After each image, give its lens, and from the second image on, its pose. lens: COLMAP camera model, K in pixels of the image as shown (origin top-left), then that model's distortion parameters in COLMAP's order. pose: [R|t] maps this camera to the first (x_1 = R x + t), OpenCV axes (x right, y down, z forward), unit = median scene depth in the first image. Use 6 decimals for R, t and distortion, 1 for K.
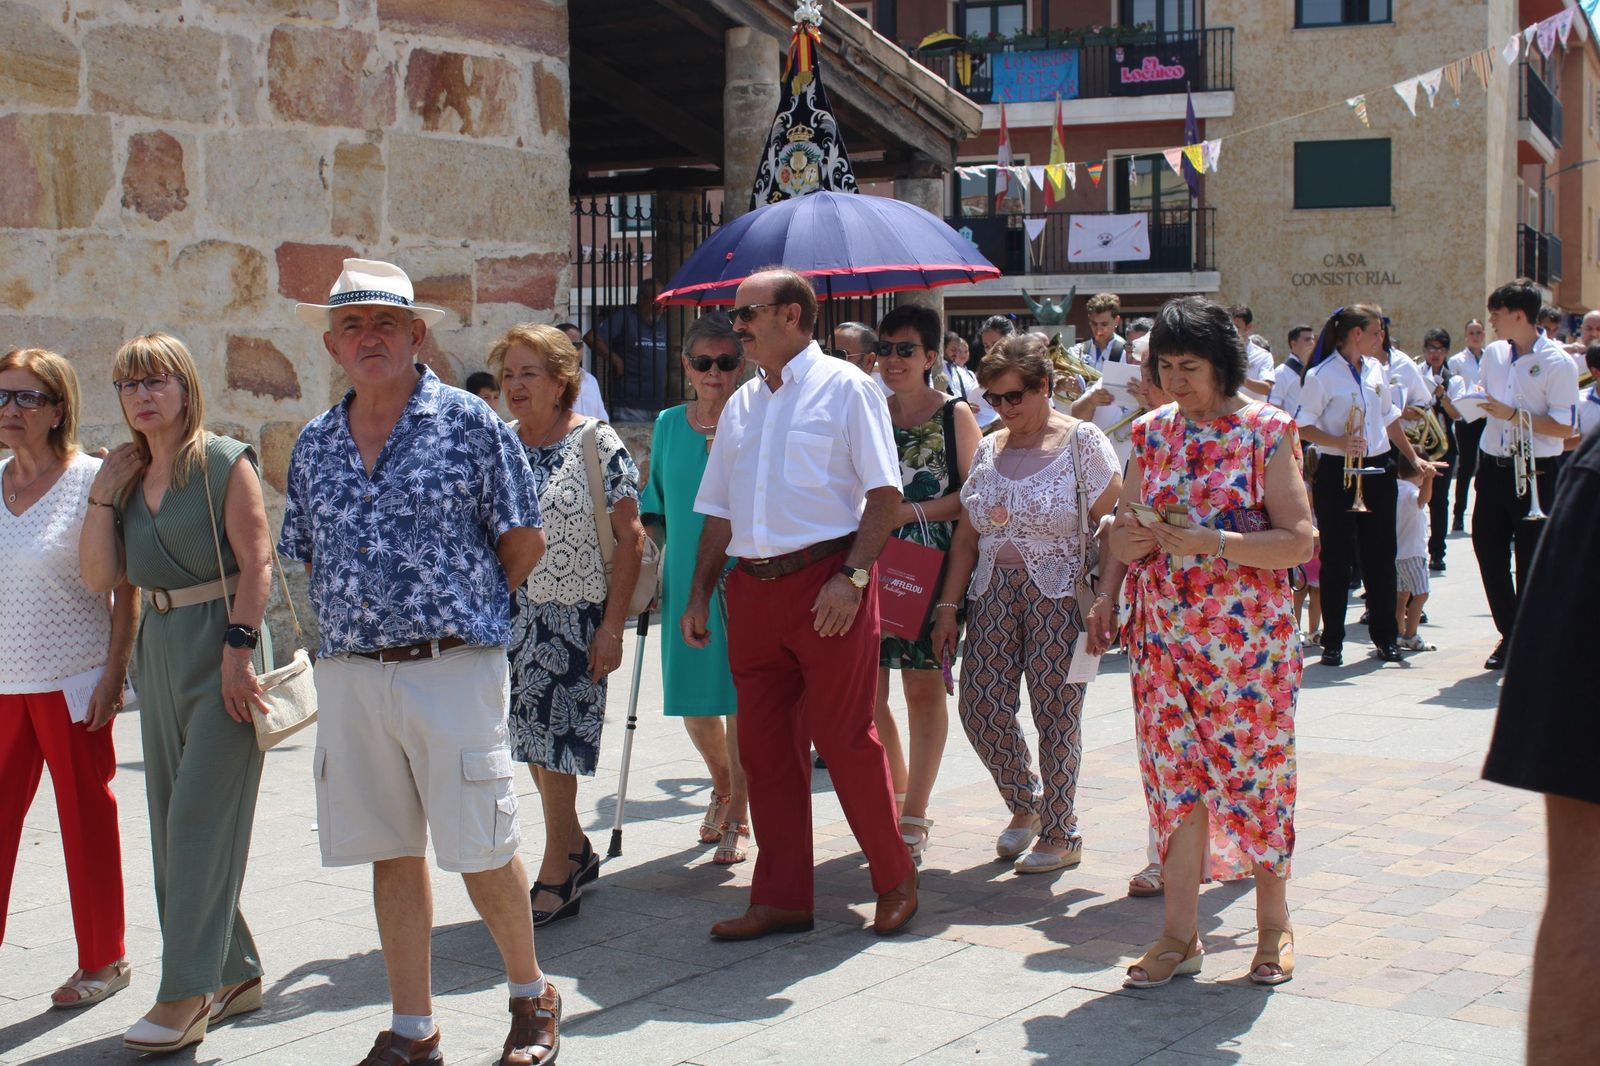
lens RADIAL K [[2384.5, 0, 818.7], [0, 2384.5, 529.0], [0, 0, 1]] dist [-0.056002, 0.185997]
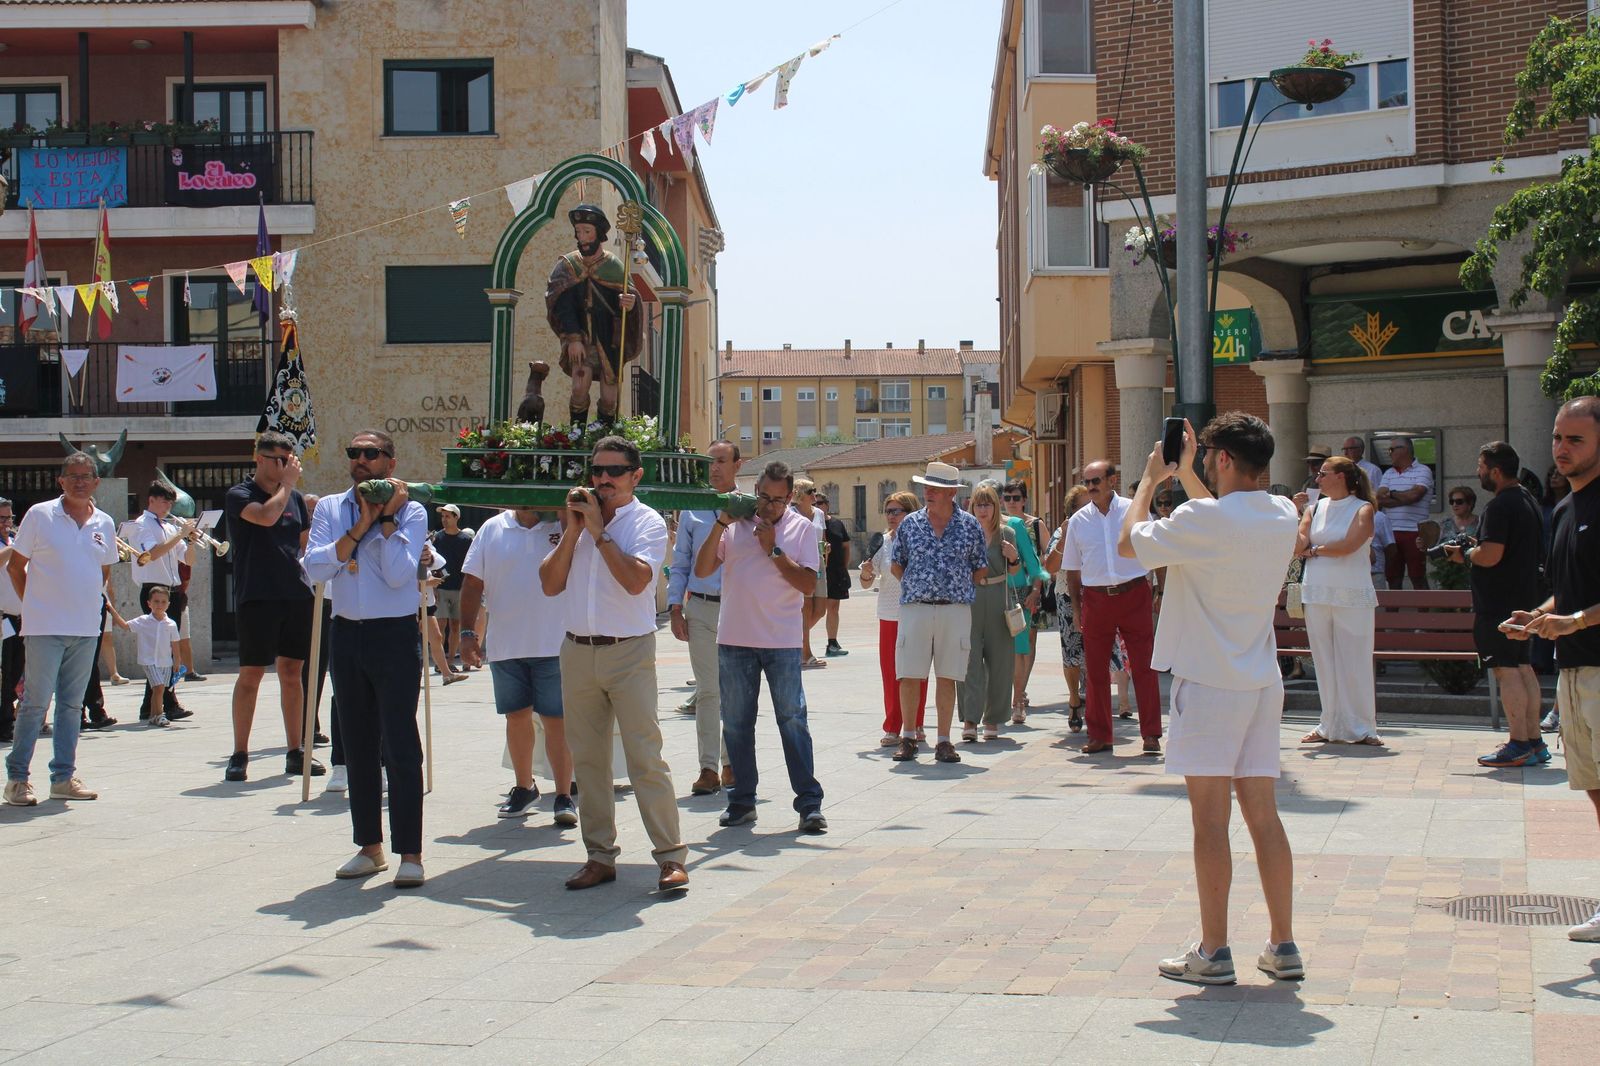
lens RADIAL K [[2574.7, 0, 833.0], [0, 2574.7, 532.7], [0, 0, 1]] dist [-0.040135, 0.214522]
pose [[0.929110, -0.004468, 0.369777, 0.013872], [0.028235, 0.997865, -0.058885, -0.017324], [-0.368724, 0.065151, 0.927253, 0.208594]]
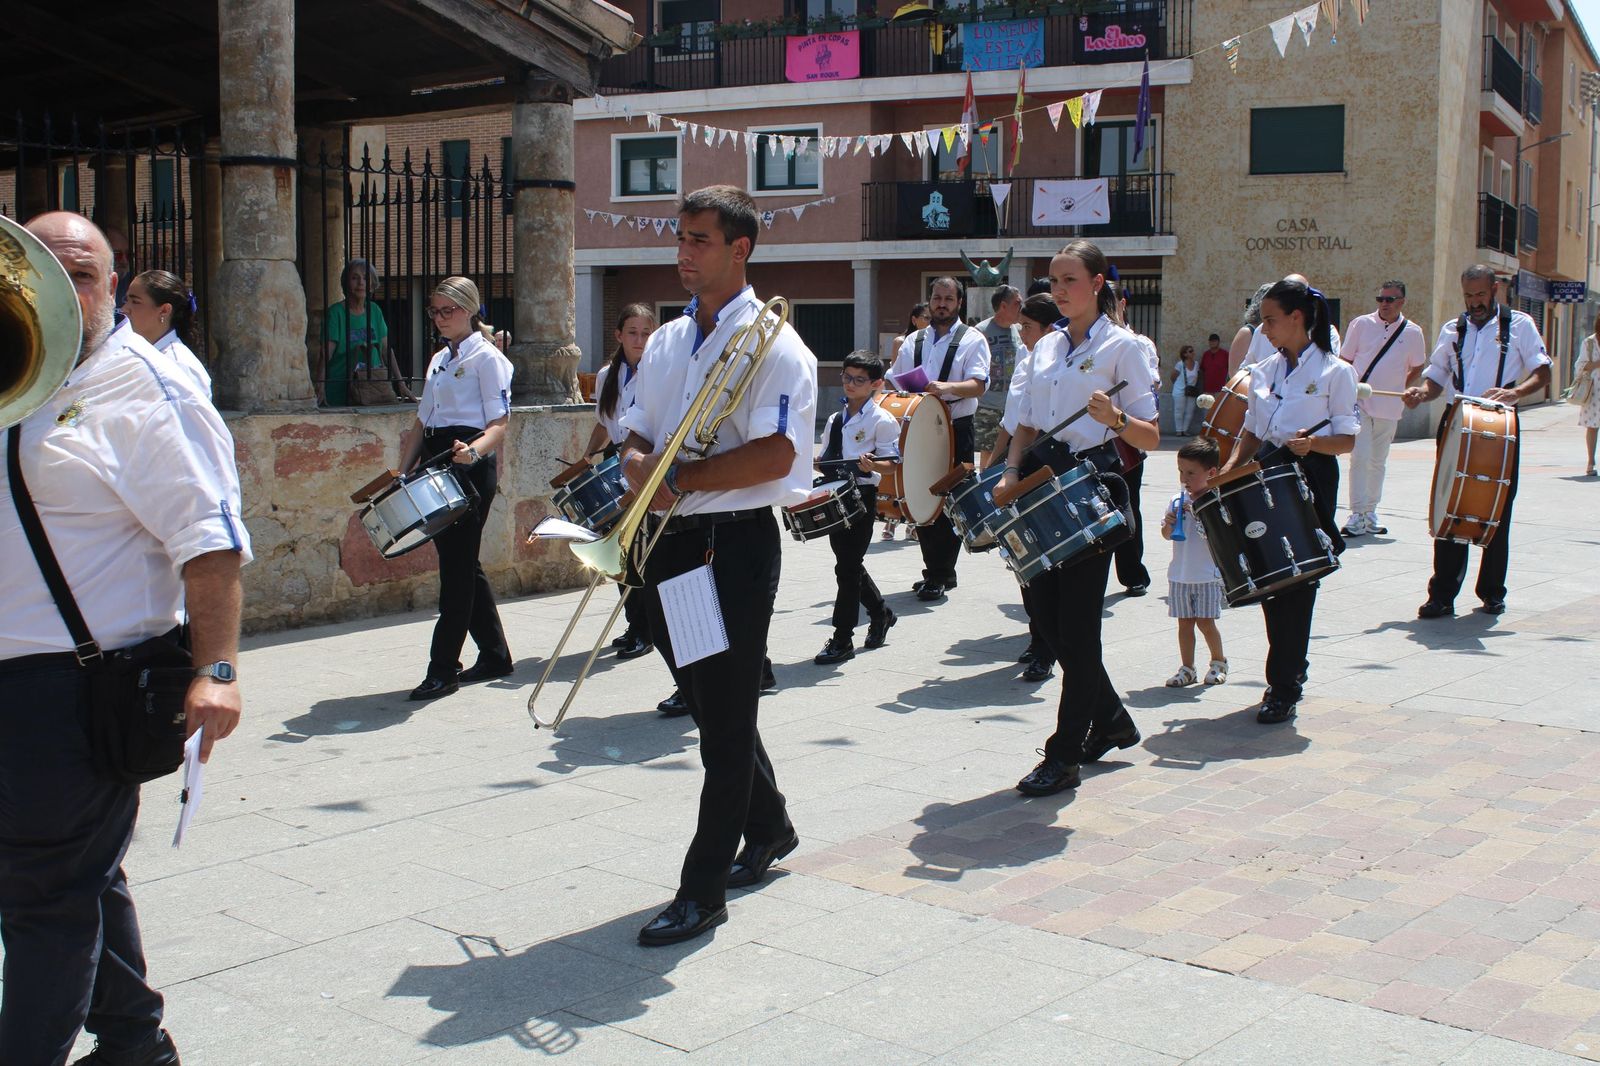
lens RADIAL K [[1954.1, 0, 820.7], [0, 1954.1, 542.9], [0, 0, 1]] dist [-0.113829, 0.194342]
pose [[0.997056, 0.015568, -0.075082, 0.207658], [-0.012085, 0.998839, 0.046624, -0.033615], [0.075721, -0.045580, 0.996087, 0.382757]]
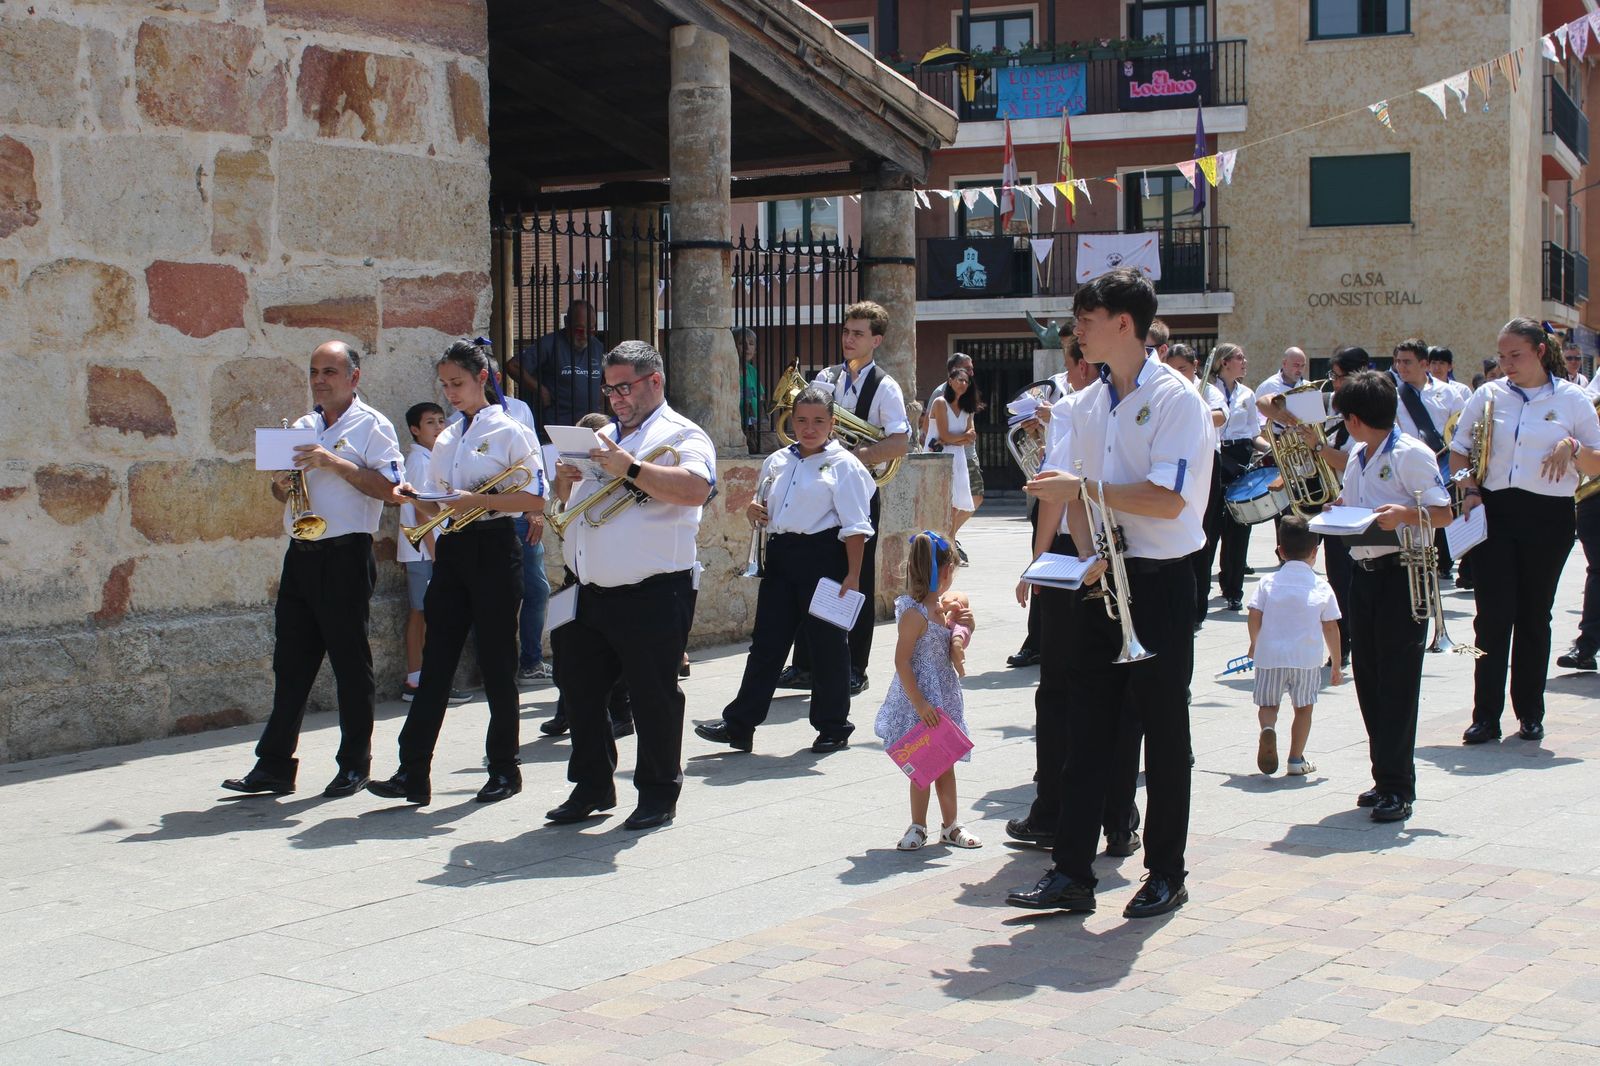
lens RADIAL K [[2384.5, 0, 818.7], [0, 2384.5, 529.0], [0, 0, 1]] dist [-0.056002, 0.185997]
pose [[0.999928, -0.004433, -0.011124, 0.027450], [0.004319, 0.999938, -0.010285, -0.007515], [0.011169, 0.010236, 0.999885, 0.087371]]
